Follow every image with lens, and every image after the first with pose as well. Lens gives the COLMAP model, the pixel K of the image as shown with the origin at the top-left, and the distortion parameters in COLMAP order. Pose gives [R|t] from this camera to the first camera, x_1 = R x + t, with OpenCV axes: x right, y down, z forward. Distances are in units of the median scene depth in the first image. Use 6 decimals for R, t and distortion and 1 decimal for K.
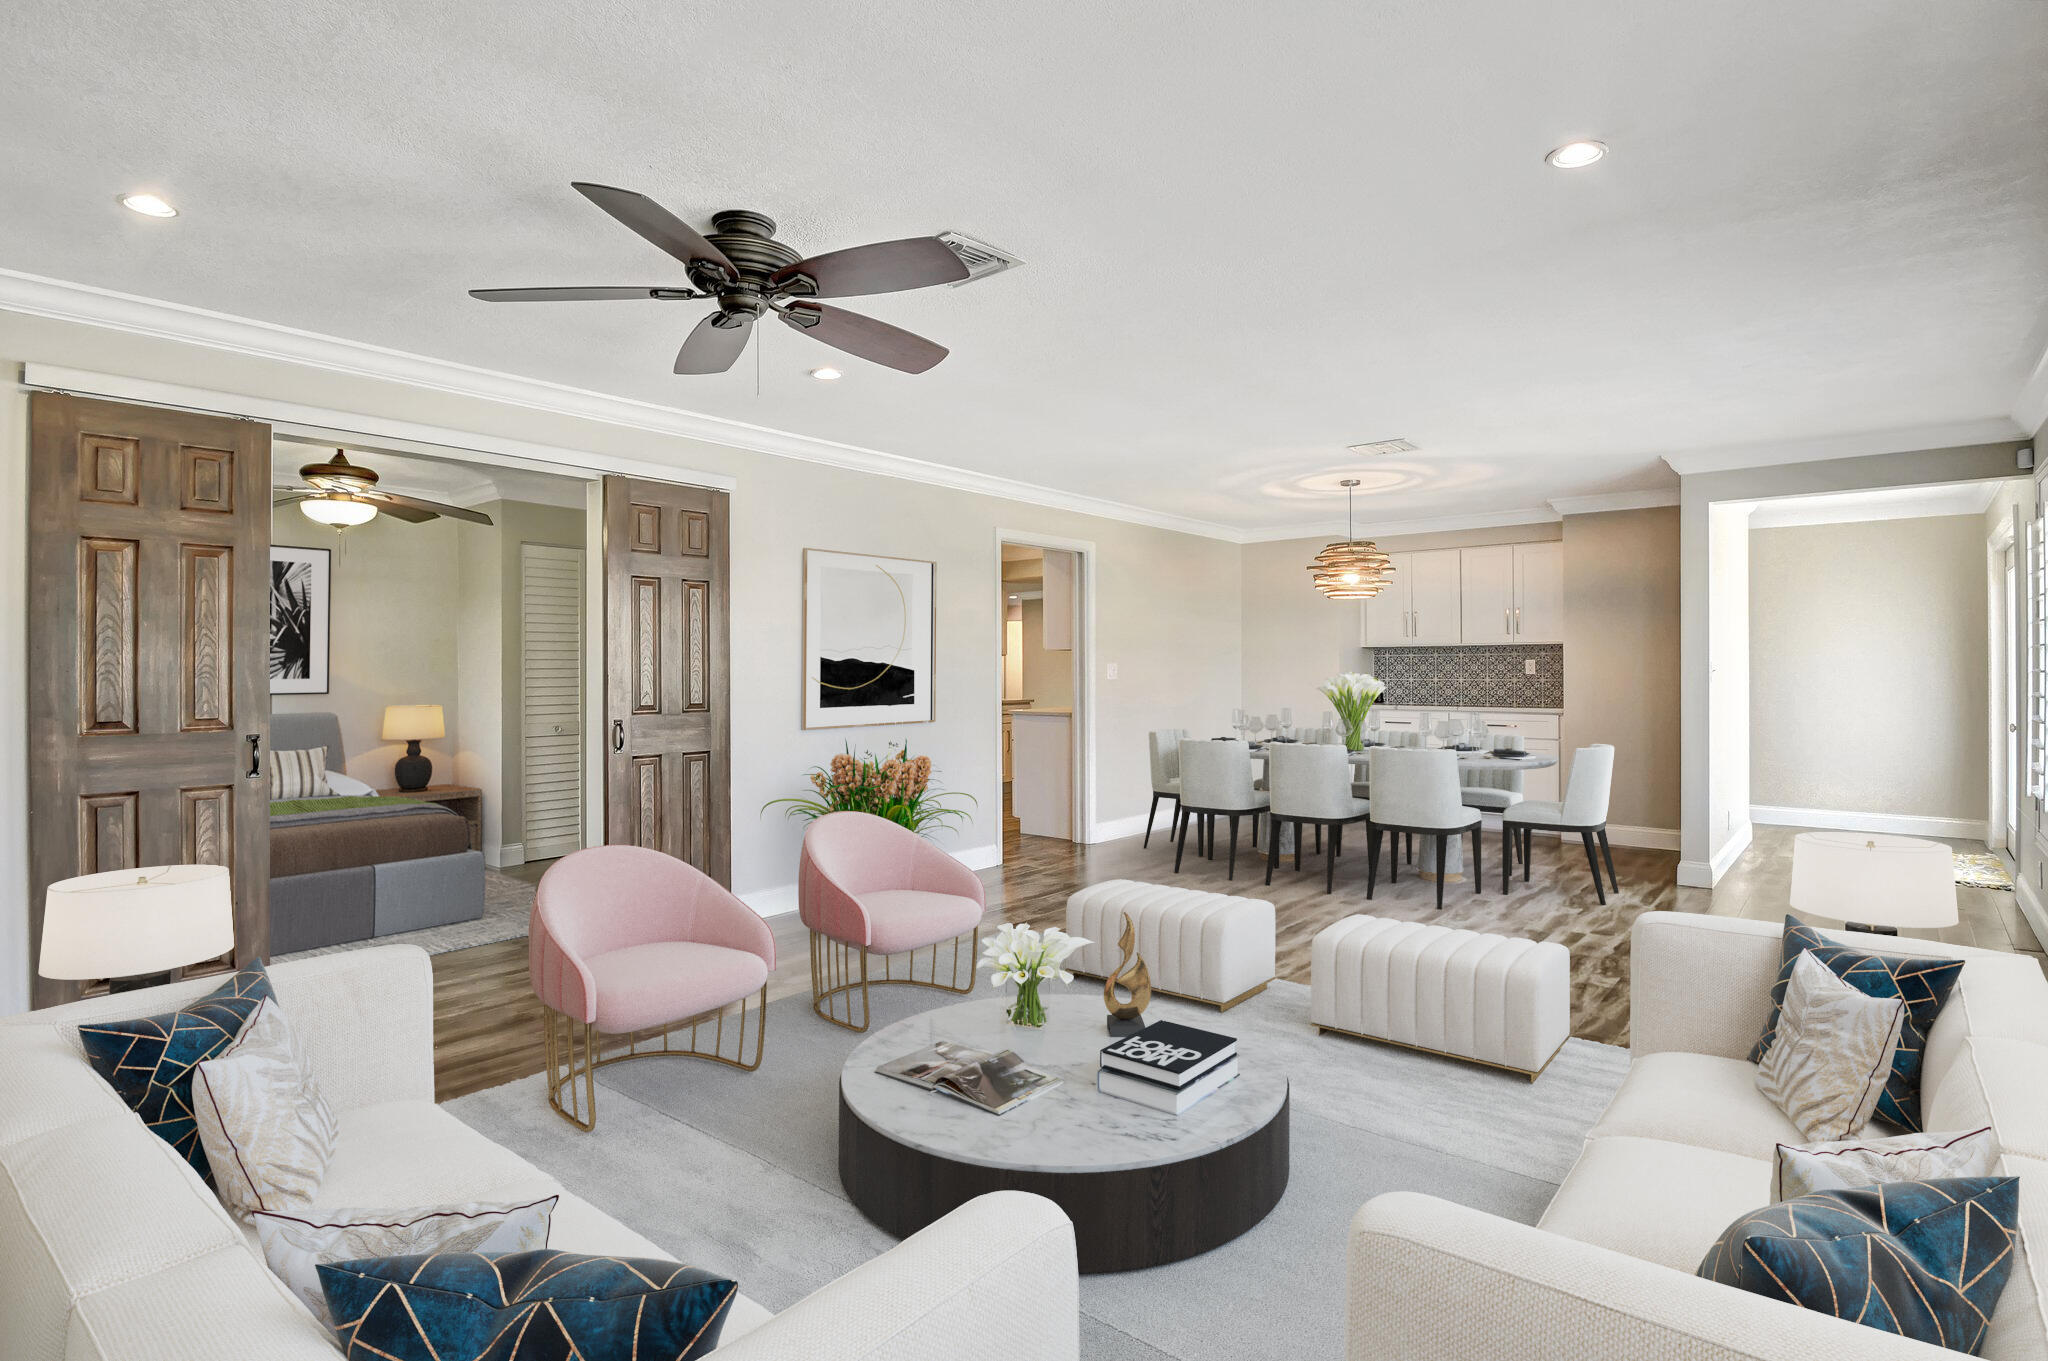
lens RADIAL K [[1042.5, 0, 1019.4], [0, 1042.5, 669.7], [0, 0, 1]] dist [-0.004332, -0.008387]
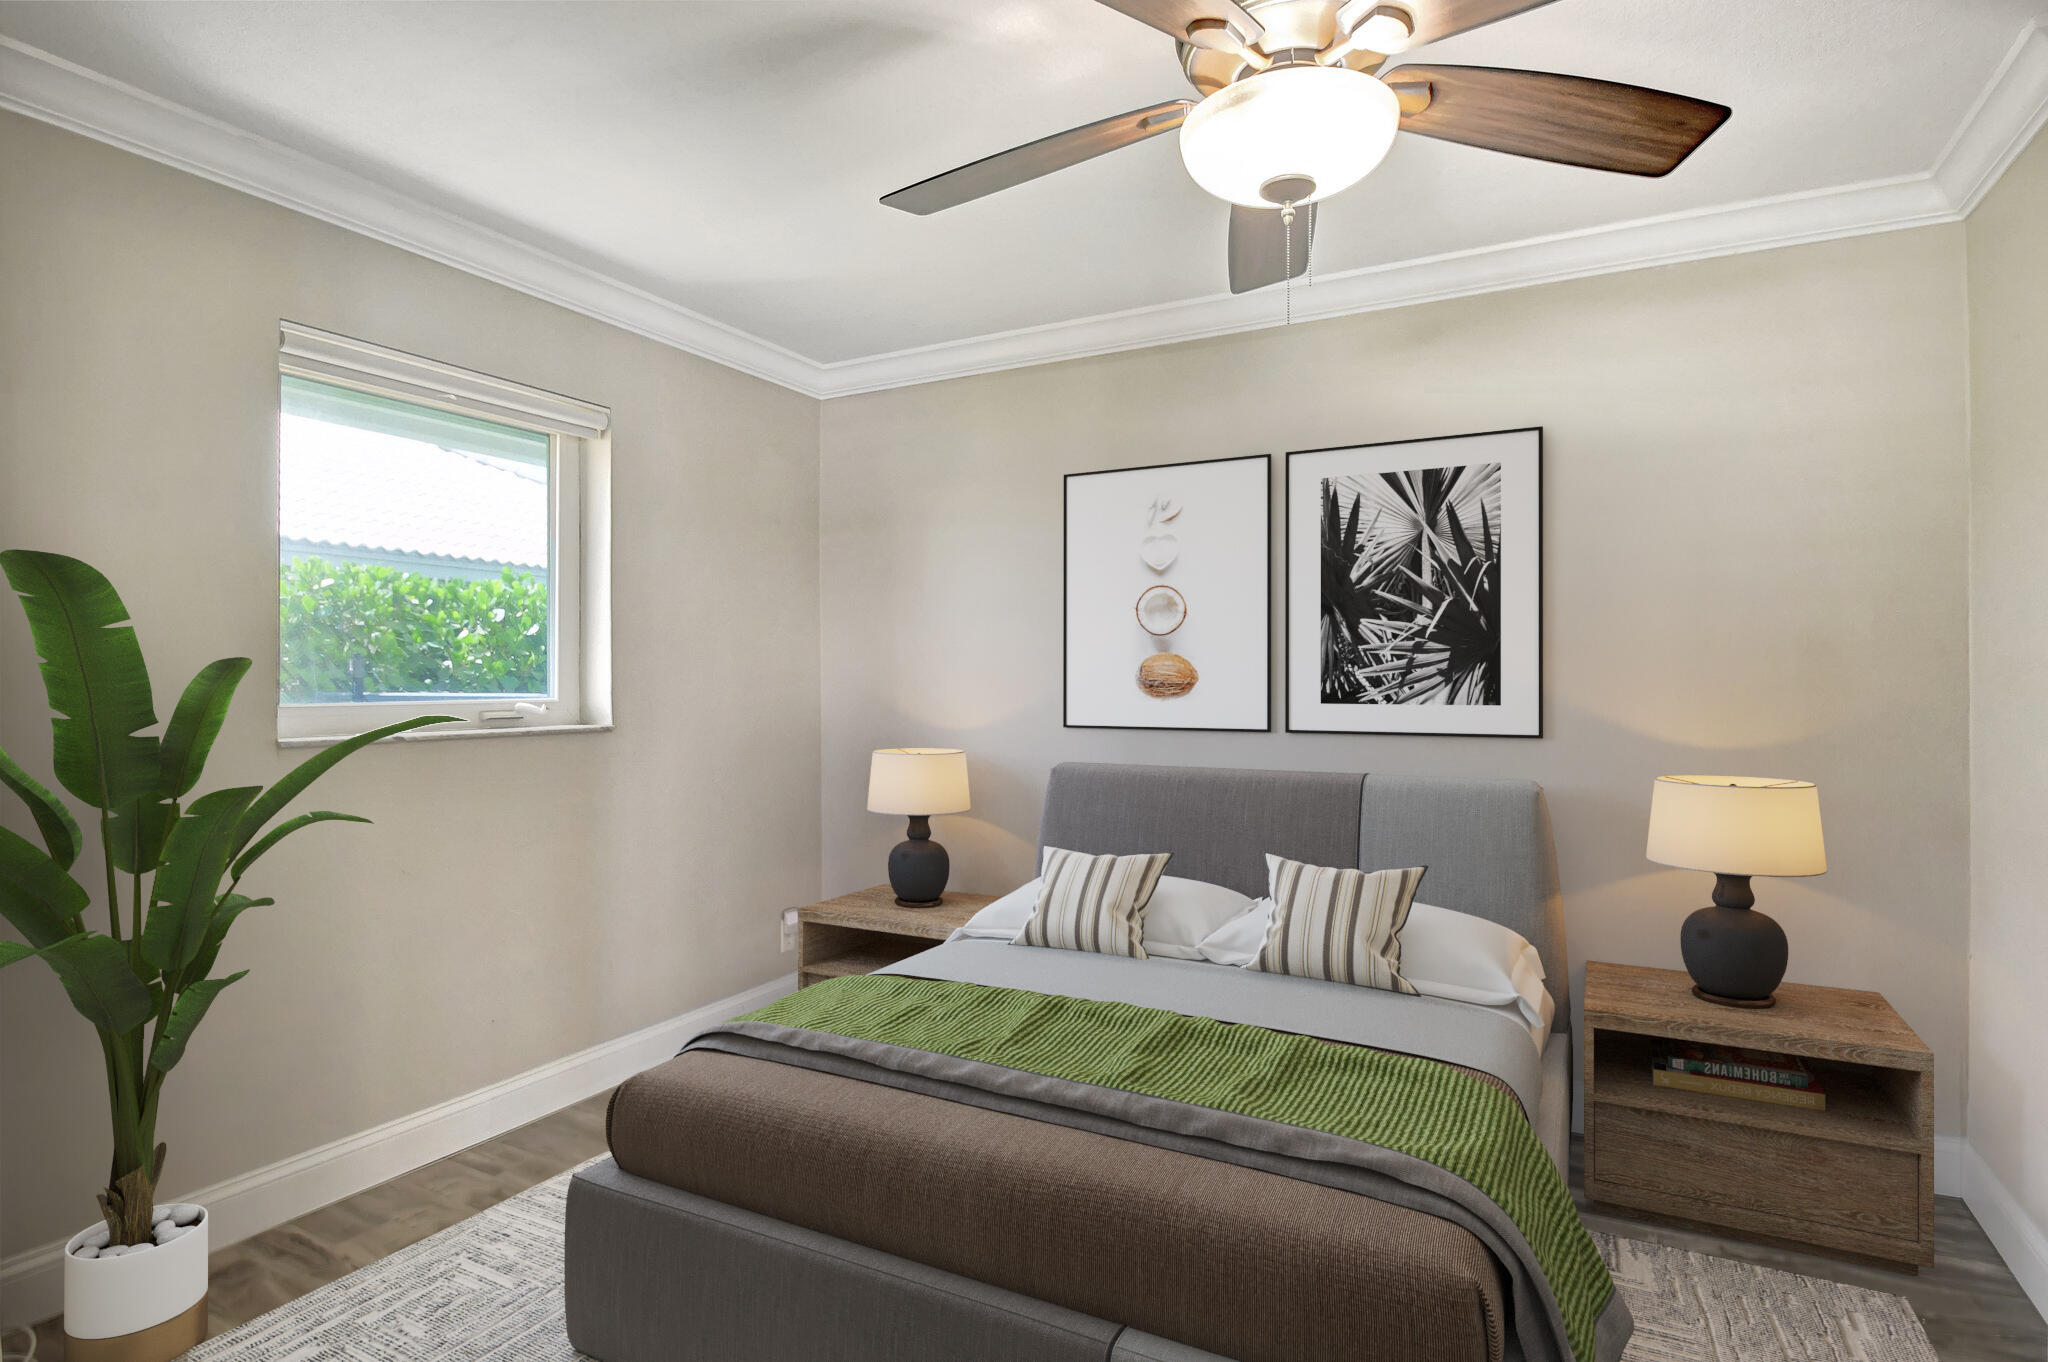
lens RADIAL K [[1042.5, 0, 1019.0], [0, 1042.5, 671.0], [0, 0, 1]] dist [-0.004332, -0.008387]
pose [[0.181962, -0.008404, -0.983270, -0.257673], [-0.001695, 0.999959, -0.008860, -0.002442], [0.983304, 0.003279, 0.181941, 0.707221]]
